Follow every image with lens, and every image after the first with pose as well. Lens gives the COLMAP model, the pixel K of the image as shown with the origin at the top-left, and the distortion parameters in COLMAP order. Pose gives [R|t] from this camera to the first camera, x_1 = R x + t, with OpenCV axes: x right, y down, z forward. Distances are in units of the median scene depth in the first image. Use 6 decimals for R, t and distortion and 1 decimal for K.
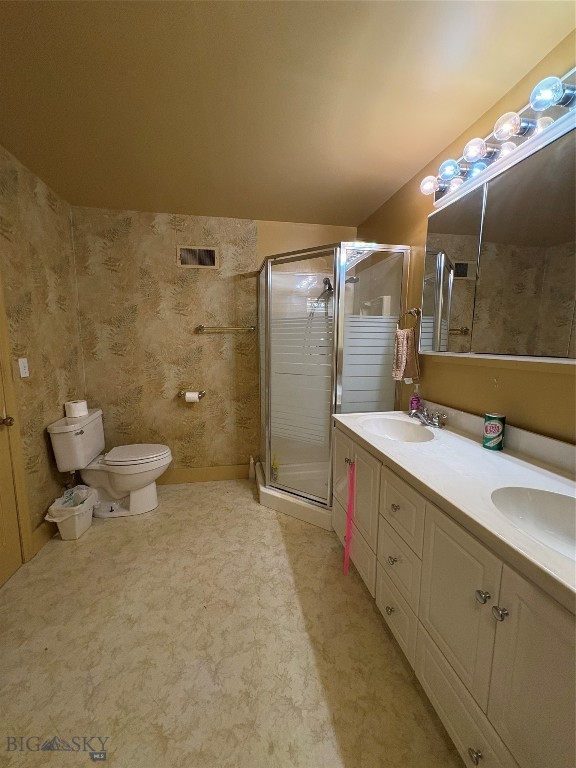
lens RADIAL K [[307.4, 0, 287.2], [0, 307.4, 386.2], [0, 0, 1]] dist [-0.011779, -0.000029]
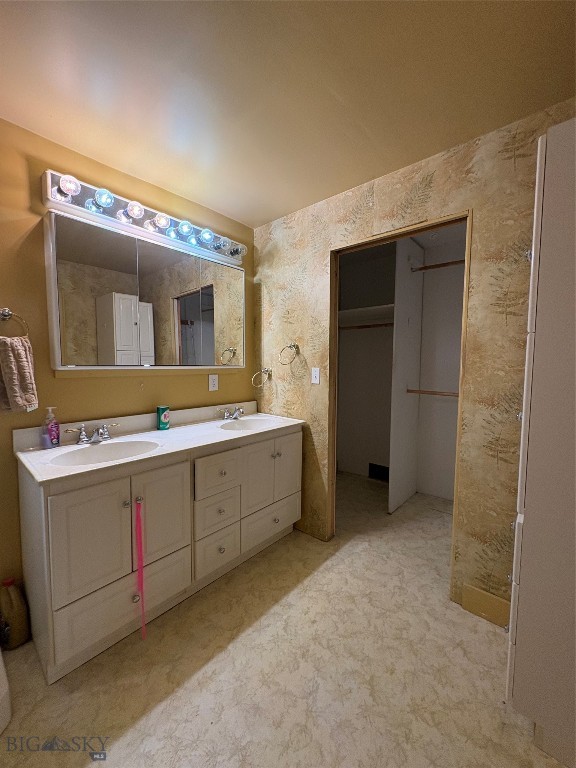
lens RADIAL K [[307.4, 0, 287.2], [0, 307.4, 382.4], [0, 0, 1]] dist [-0.011779, -0.000029]
pose [[-0.628667, -0.062805, 0.775134, -0.858944], [0.095815, 0.982884, 0.157348, -0.203055], [-0.771749, 0.173189, -0.611889, 1.446551]]
